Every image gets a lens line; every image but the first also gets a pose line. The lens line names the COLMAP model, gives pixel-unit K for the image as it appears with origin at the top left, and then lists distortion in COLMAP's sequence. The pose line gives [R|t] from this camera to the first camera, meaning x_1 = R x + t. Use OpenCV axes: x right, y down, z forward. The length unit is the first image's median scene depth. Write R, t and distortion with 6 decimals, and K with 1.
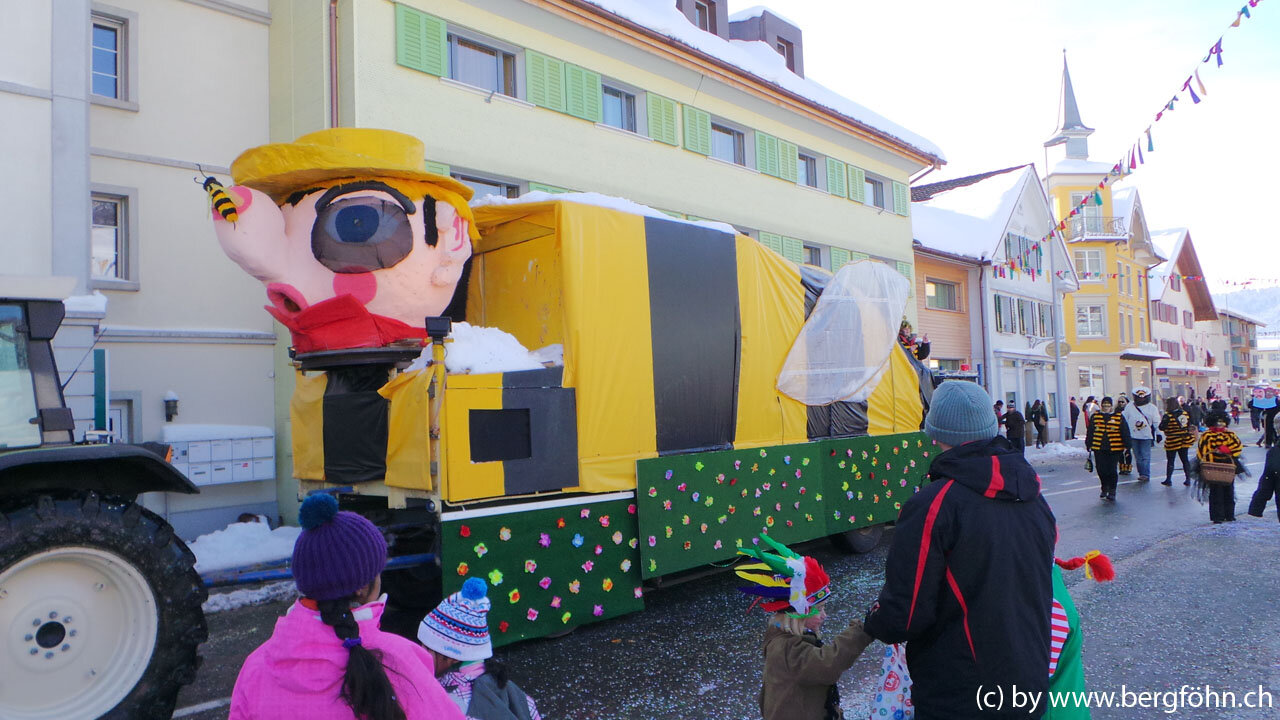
lens RADIAL K [[911.7, 0, 641.2], [0, 911.7, 356.7], [0, 0, 1]] dist [-0.010925, -0.003410]
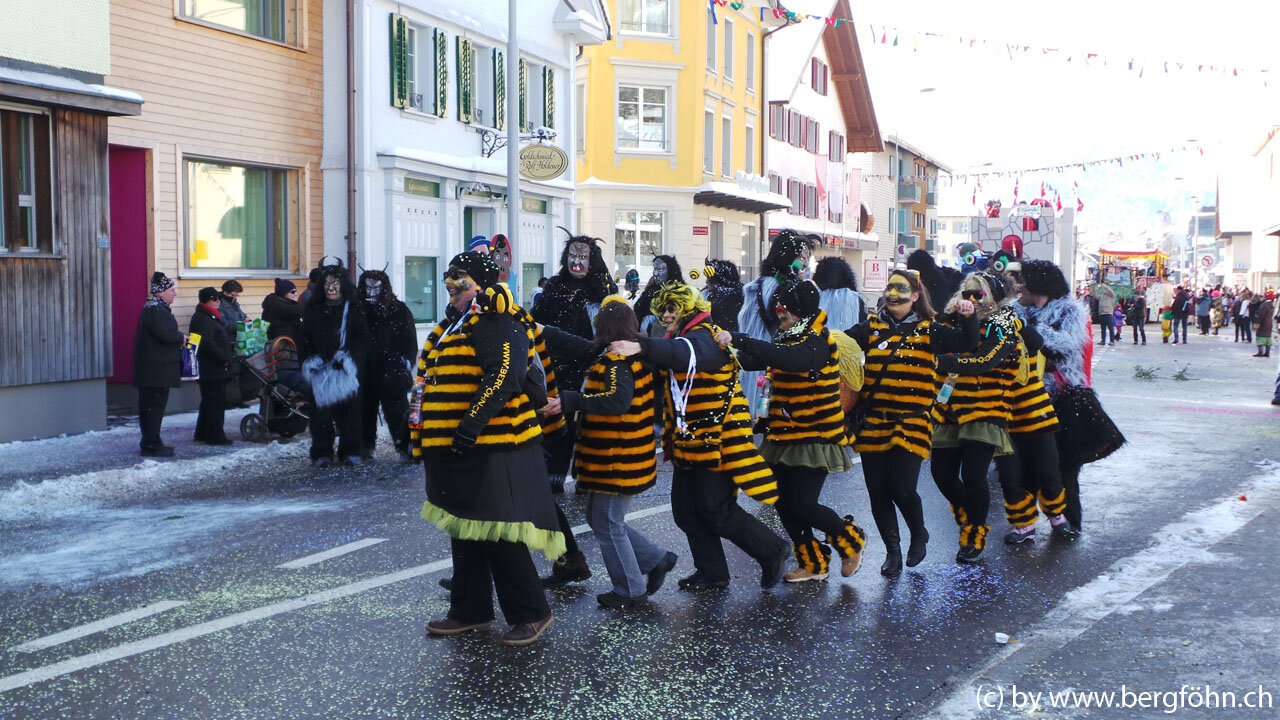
lens RADIAL K [[1551.5, 0, 639.3], [0, 1551.5, 361.2], [0, 0, 1]] dist [0.008139, 0.000000]
pose [[0.917179, 0.012102, 0.398291, 0.131435], [-0.054022, 0.994087, 0.094196, 0.008636], [-0.394796, -0.107911, 0.912410, 0.187641]]
